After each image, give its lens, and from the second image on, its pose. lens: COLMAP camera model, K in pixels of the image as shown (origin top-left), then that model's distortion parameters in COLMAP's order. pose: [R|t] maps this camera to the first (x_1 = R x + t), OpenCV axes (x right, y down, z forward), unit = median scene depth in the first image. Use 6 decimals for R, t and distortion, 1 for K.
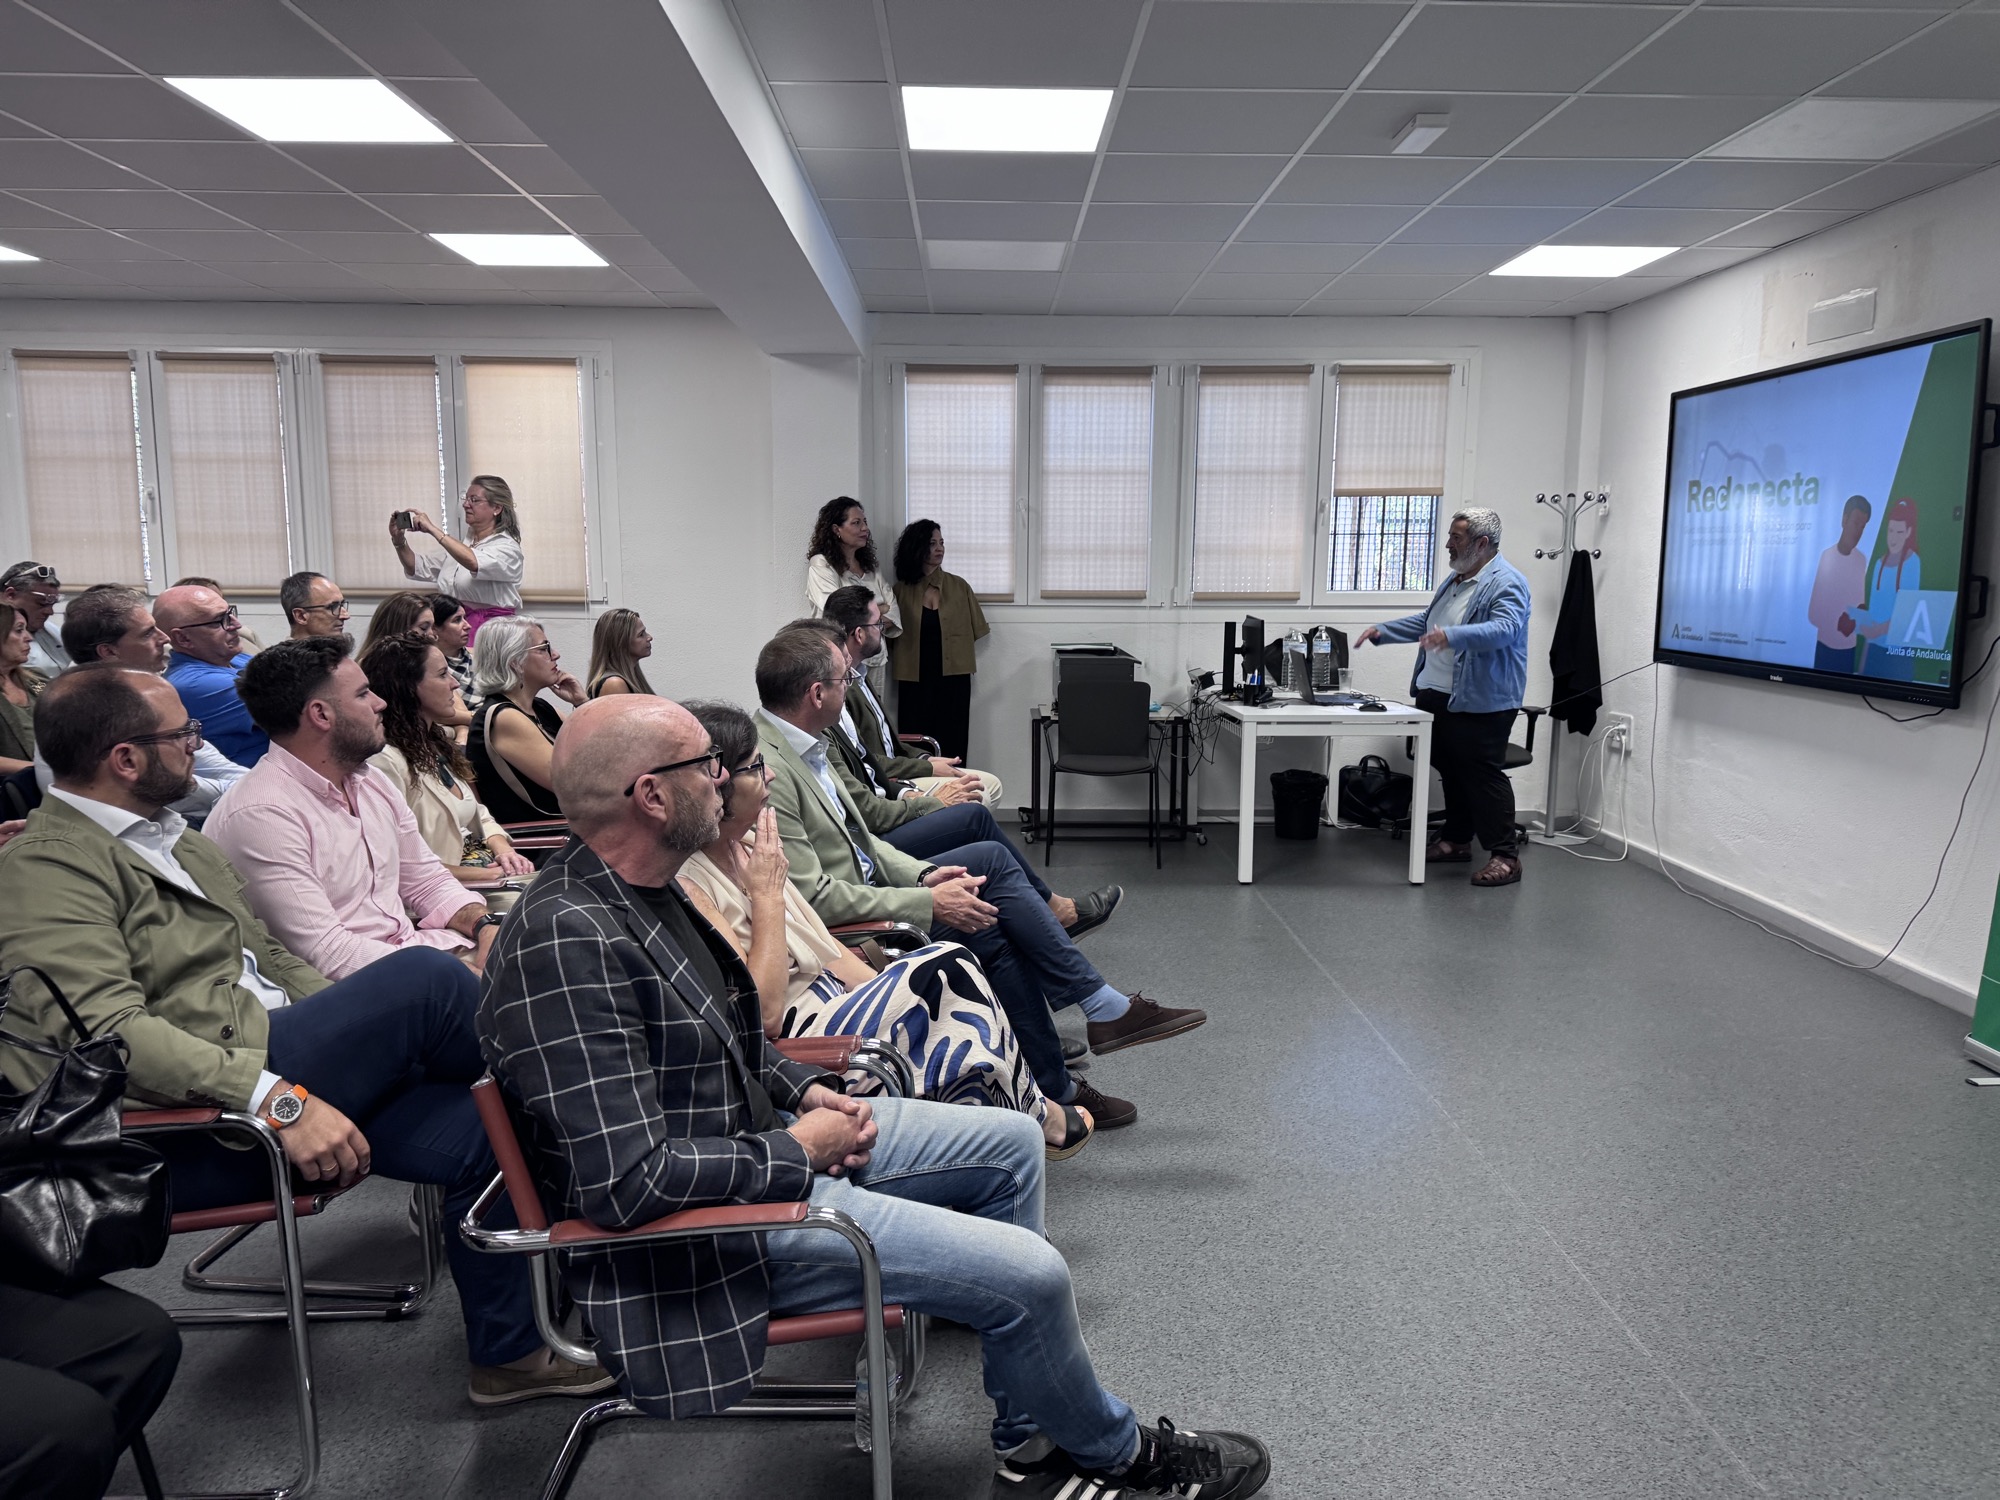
lens RADIAL K [[1429.7, 0, 1000.0], [0, 1429.7, 750.0], [0, 0, 1]] dist [0.106423, -0.102238]
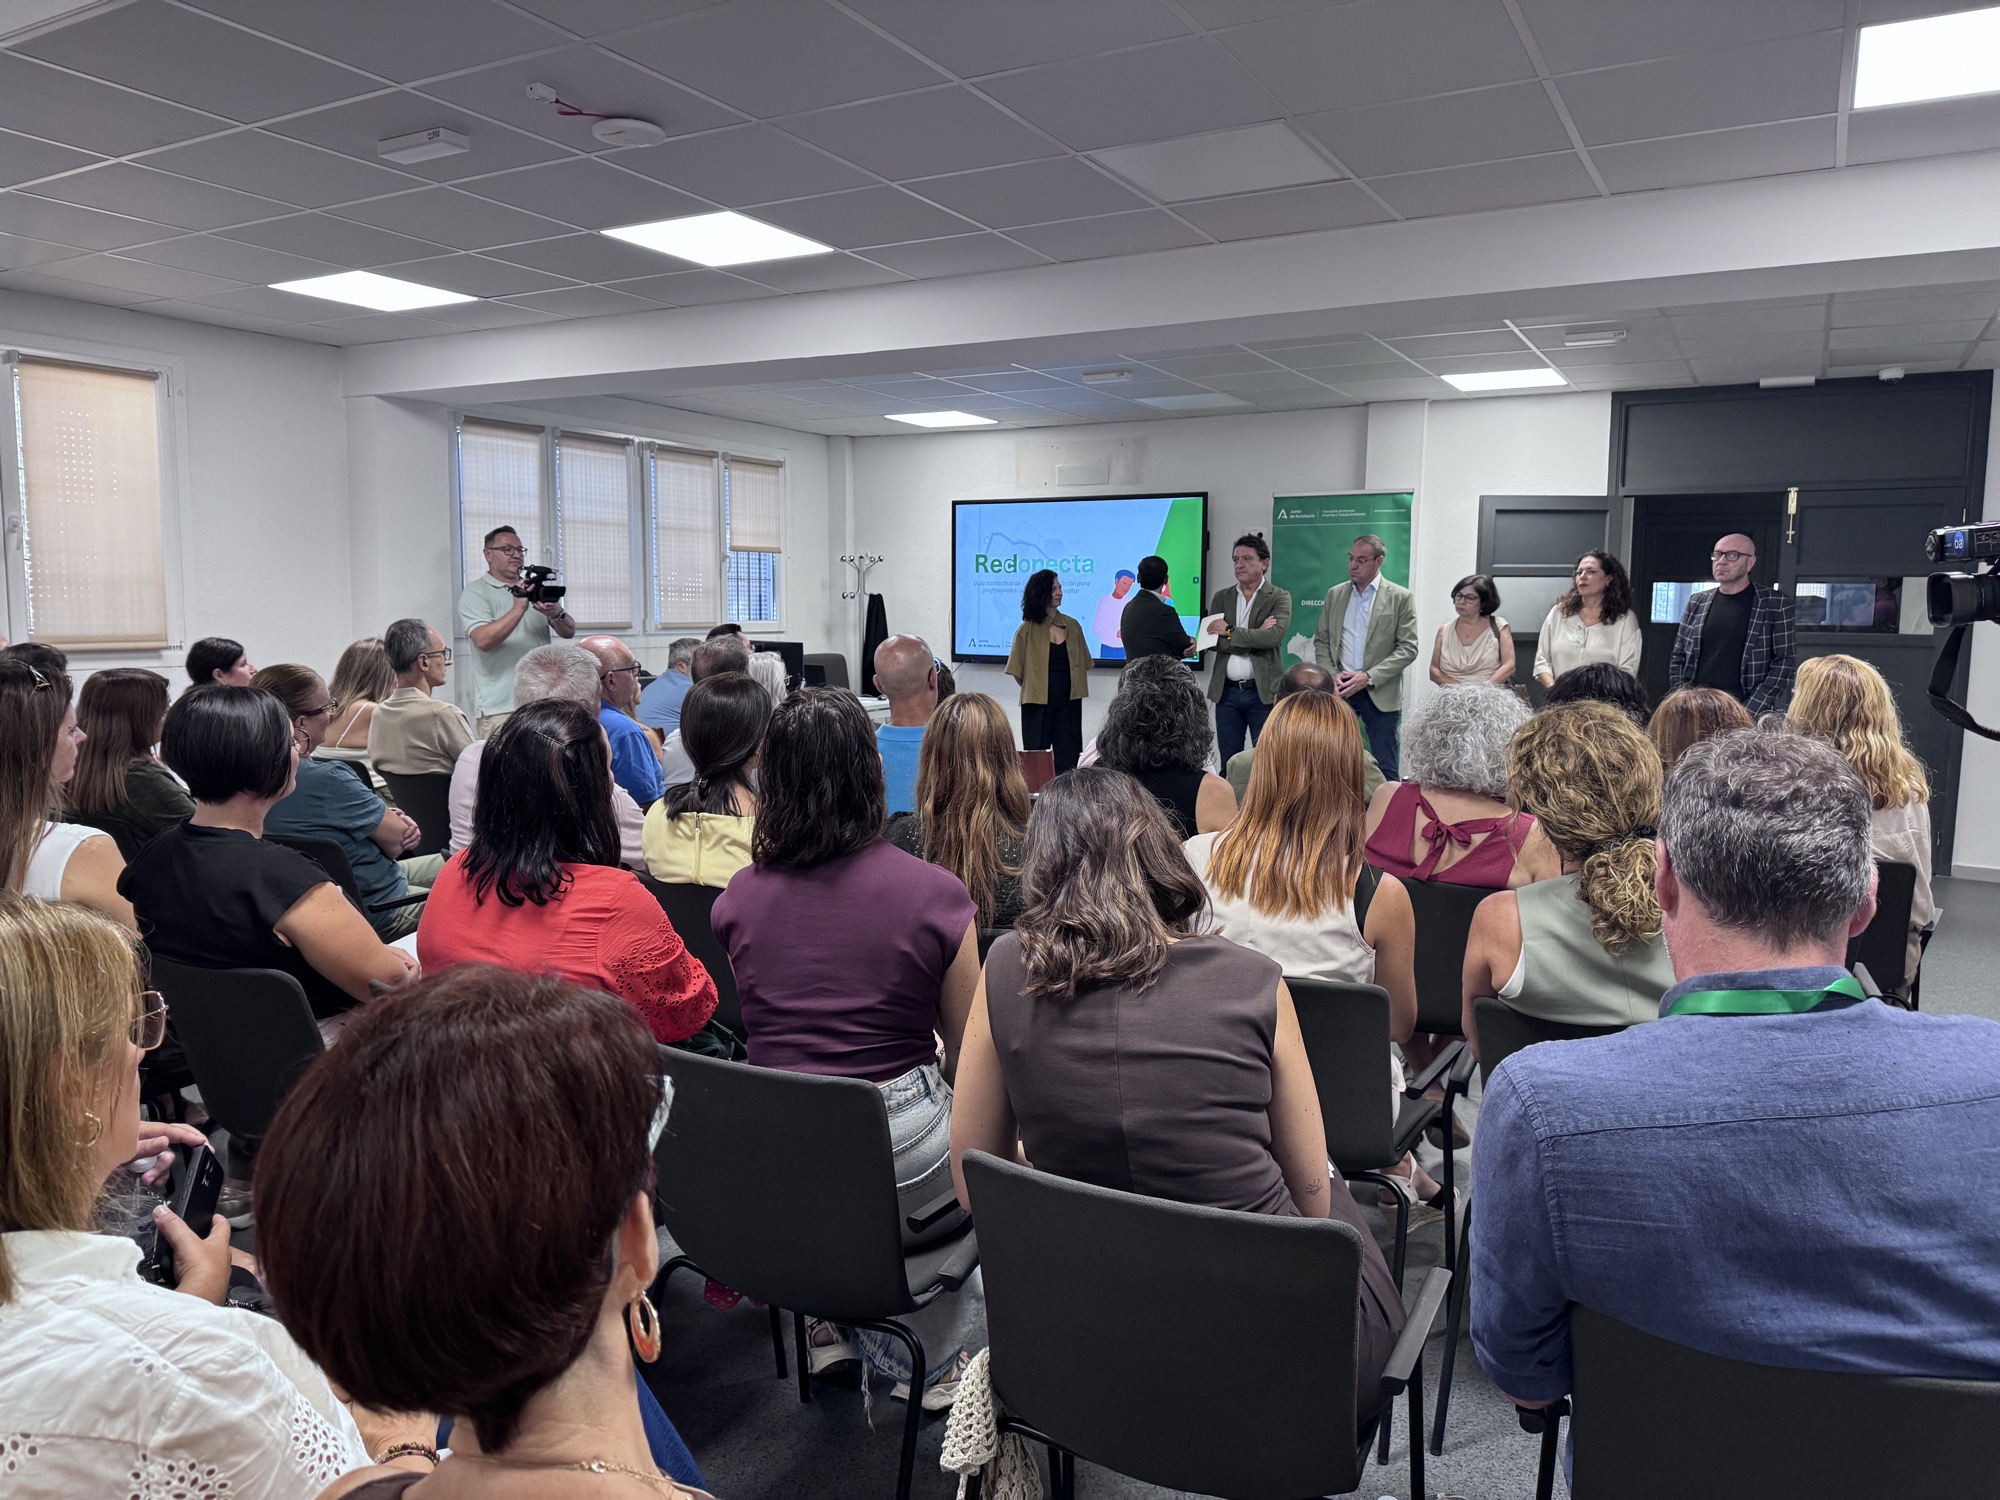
lens RADIAL K [[1429.7, 0, 1000.0], [0, 1429.7, 750.0], [0, 0, 1]] dist [0.106423, -0.102238]
pose [[0.506415, -0.086822, 0.857908, -0.806400], [0.109843, 0.993308, 0.035685, -0.012704], [-0.855265, 0.076163, 0.512563, 0.117675]]
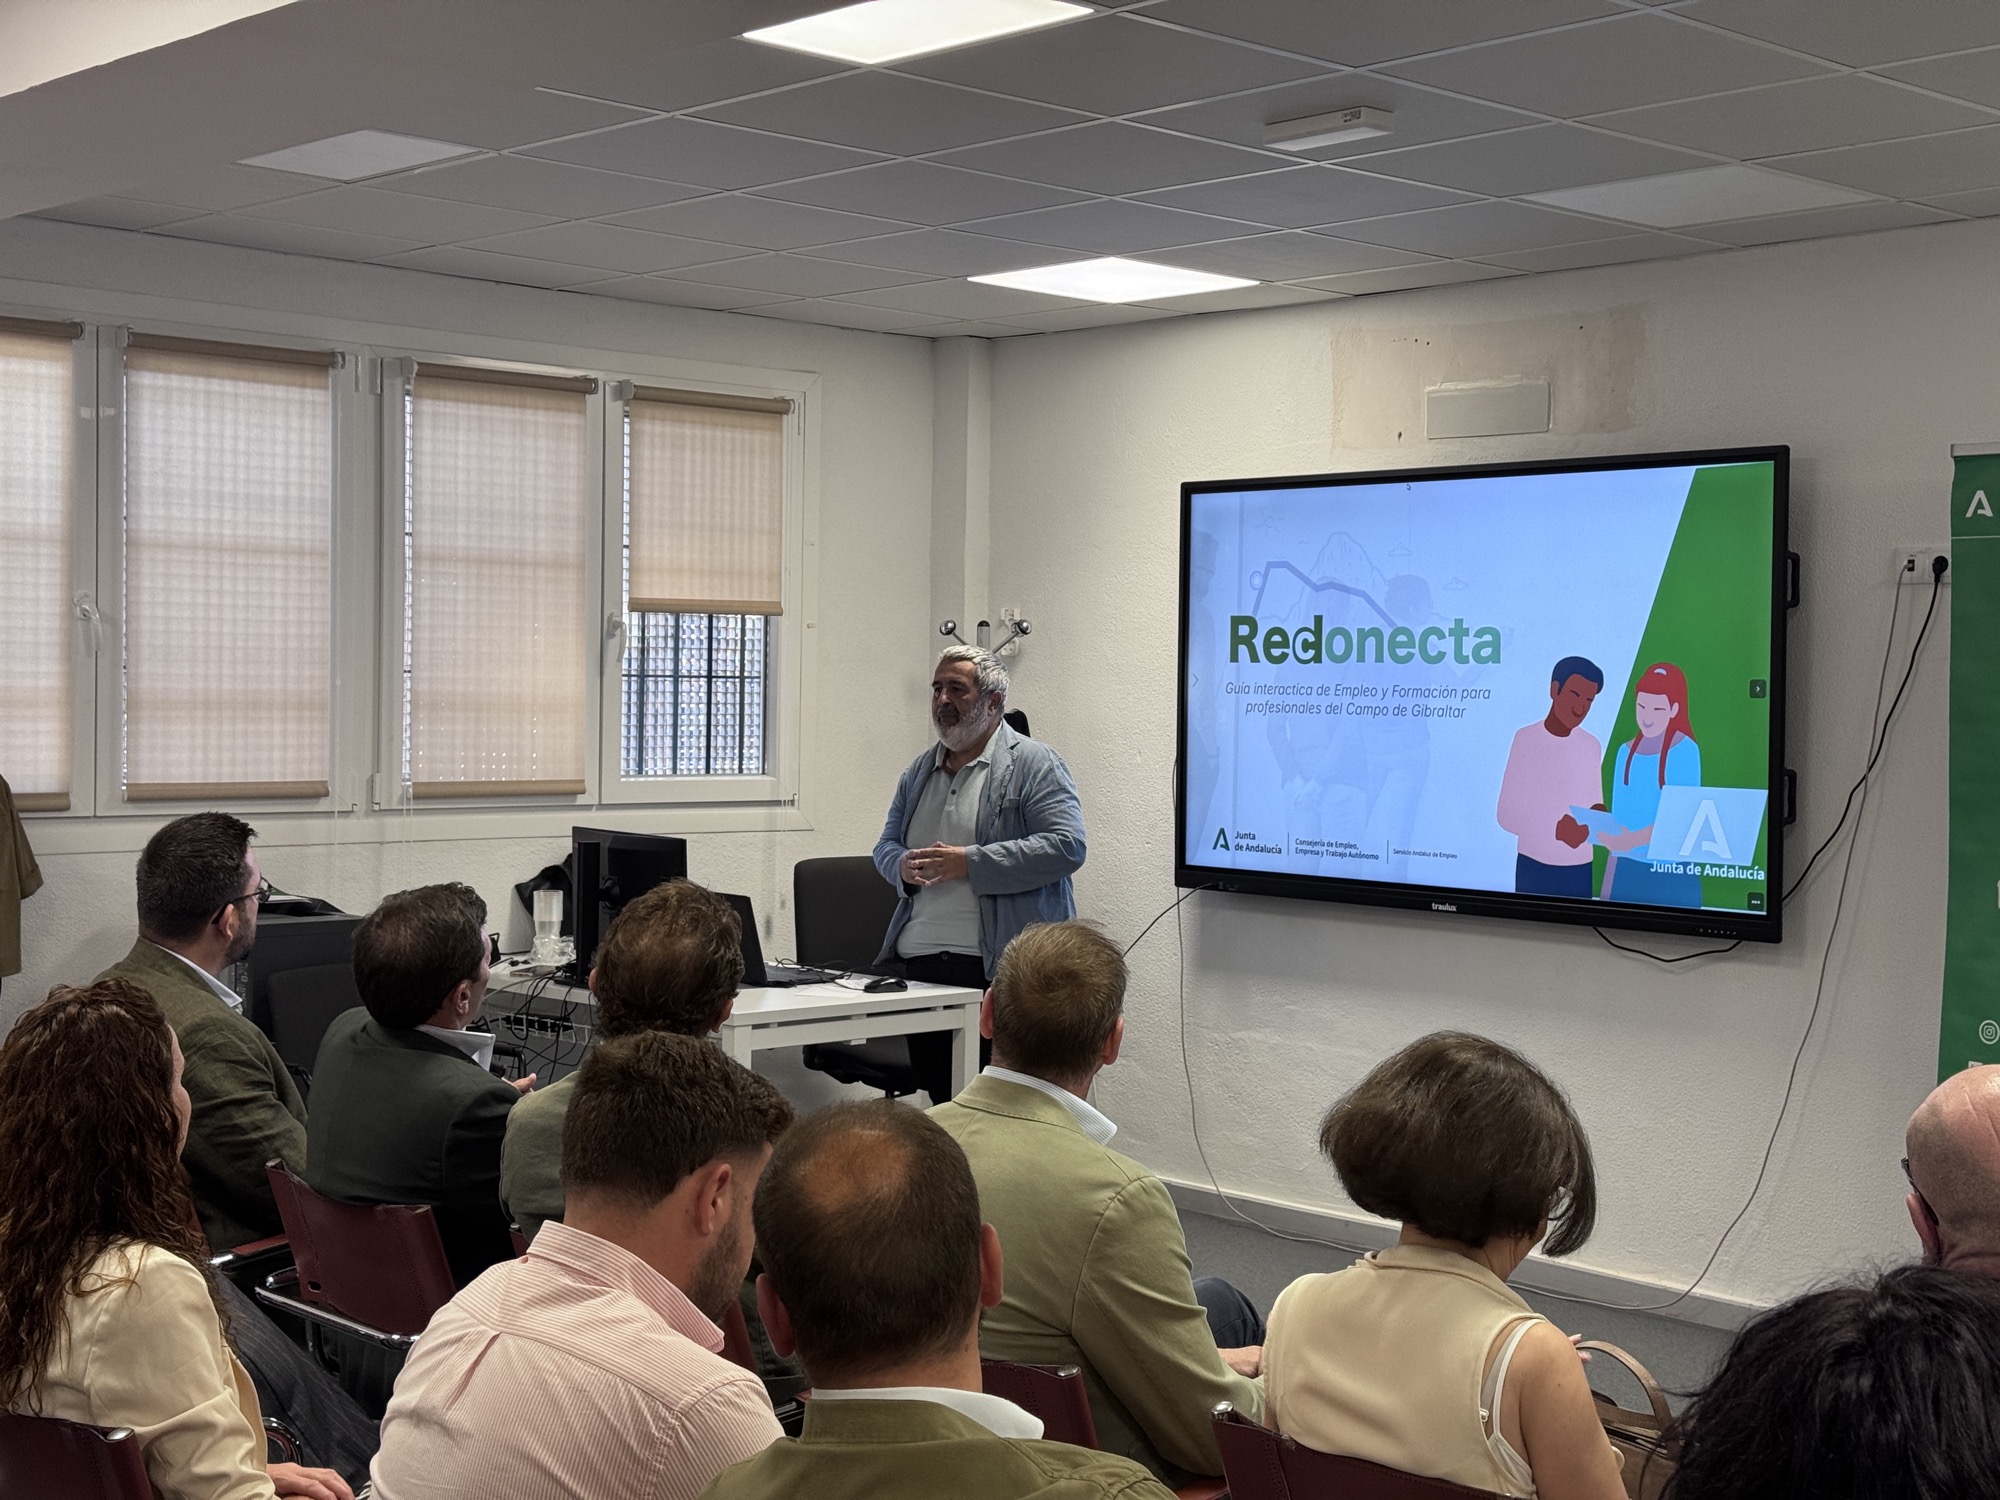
lens RADIAL K [[2731.1, 0, 1000.0], [0, 2731.1, 750.0], [0, 0, 1]] dist [0.095970, 0.016903]
pose [[0.747162, -0.008277, 0.664591, -0.371574], [0.076257, 0.994387, -0.073347, -0.033079], [-0.660253, 0.105481, 0.743599, 0.119432]]
